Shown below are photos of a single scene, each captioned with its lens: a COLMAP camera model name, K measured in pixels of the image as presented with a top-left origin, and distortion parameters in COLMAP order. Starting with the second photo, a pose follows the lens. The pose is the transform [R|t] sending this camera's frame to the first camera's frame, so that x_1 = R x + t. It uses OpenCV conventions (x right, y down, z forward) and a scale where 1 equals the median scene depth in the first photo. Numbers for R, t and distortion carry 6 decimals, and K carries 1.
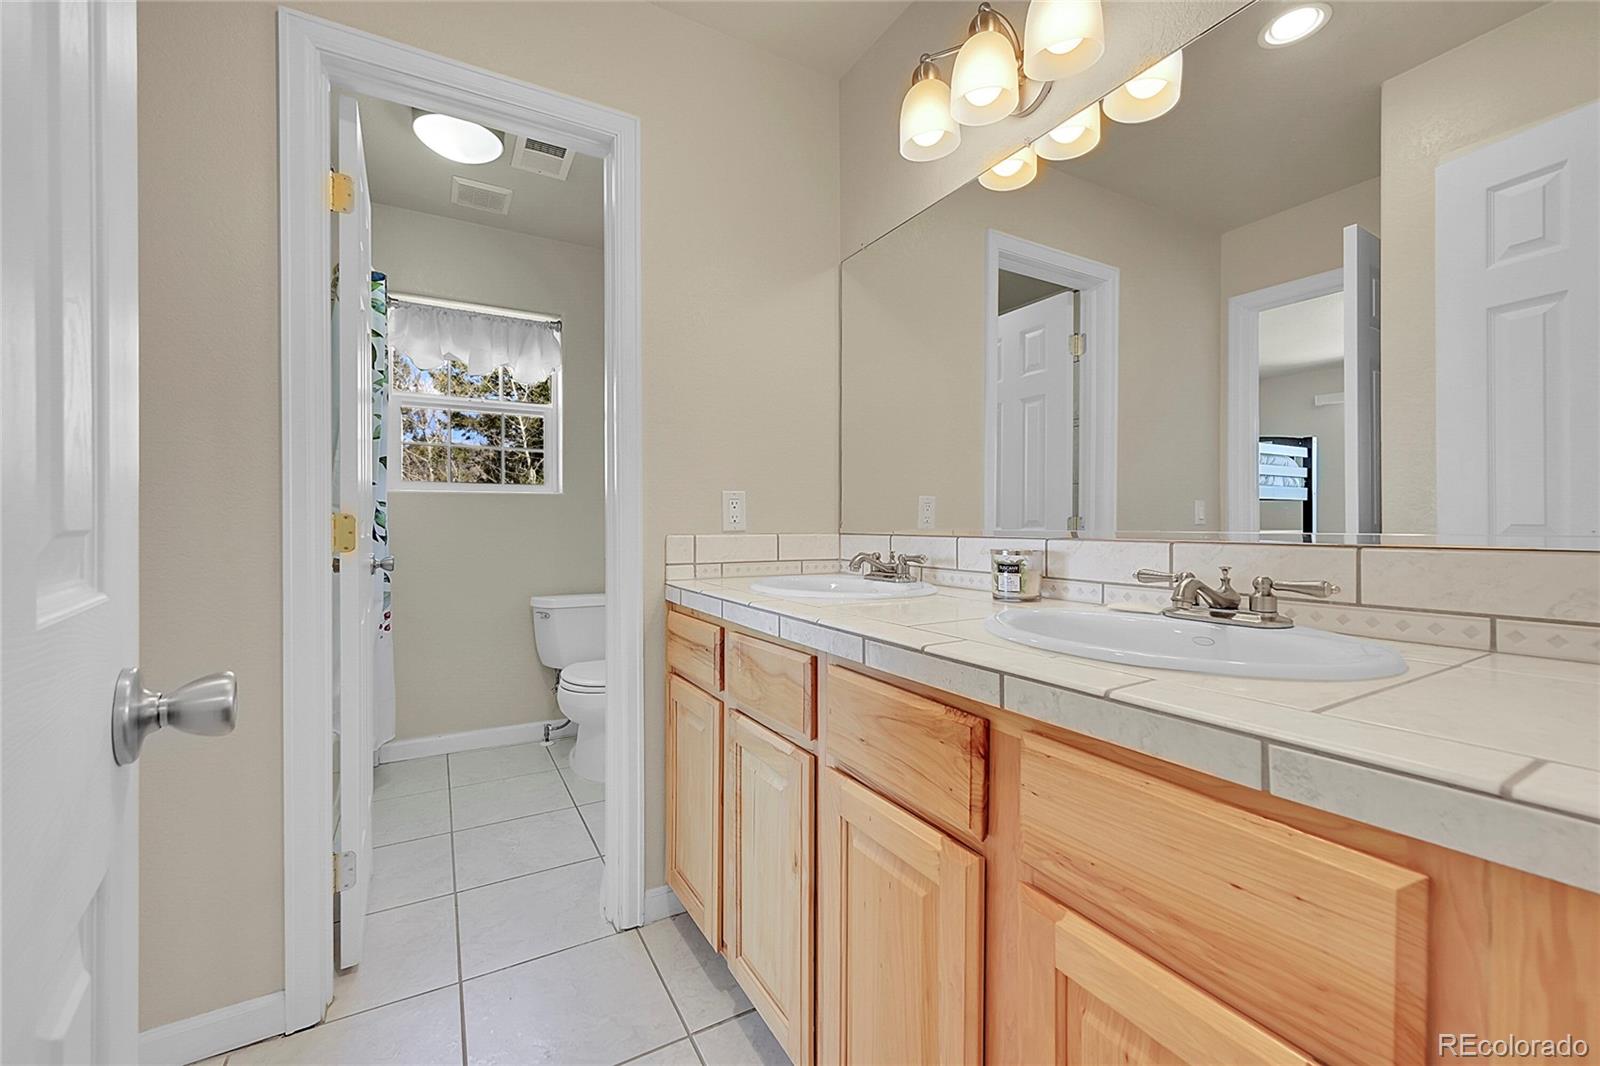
lens RADIAL K [[643.4, 0, 799.9], [0, 643.4, 525.9], [0, 0, 1]] dist [0.000461, 0.000167]
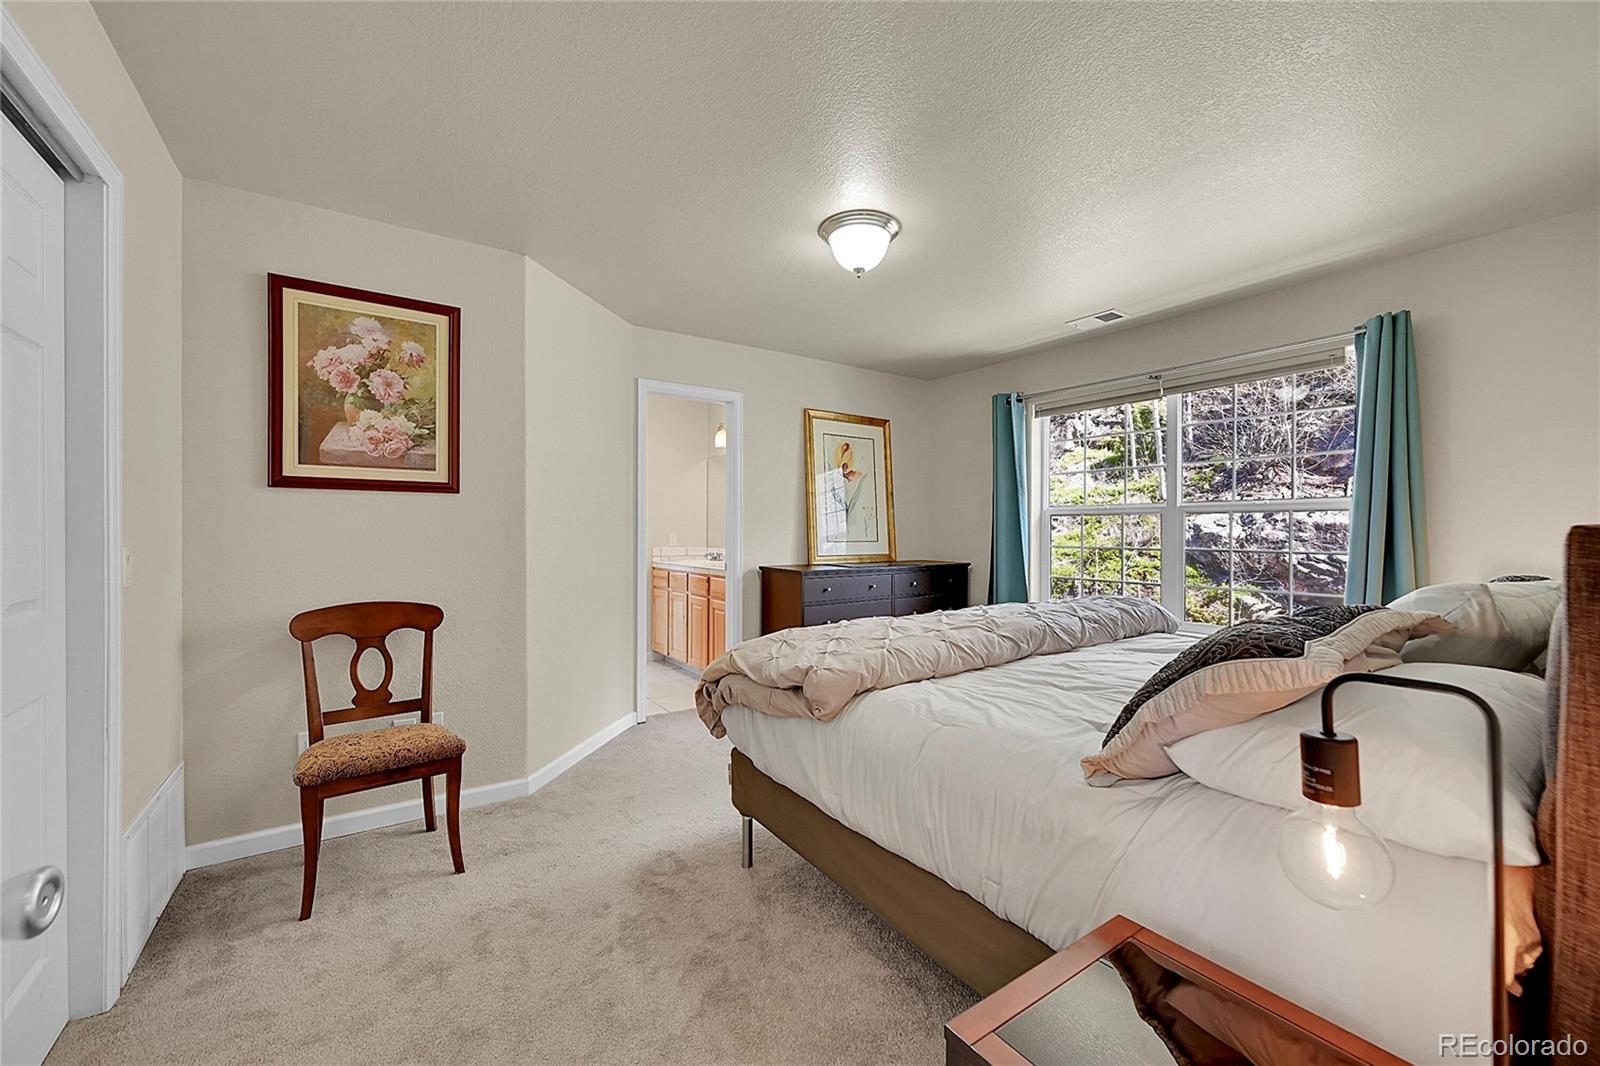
lens RADIAL K [[643.4, 0, 799.9], [0, 643.4, 525.9], [0, 0, 1]] dist [0.000461, 0.000167]
pose [[0.996631, 0.004420, 0.081894, 0.331505], [-0.003992, 0.999978, -0.005385, -0.096102], [-0.081916, 0.005039, 0.996626, -2.799695]]
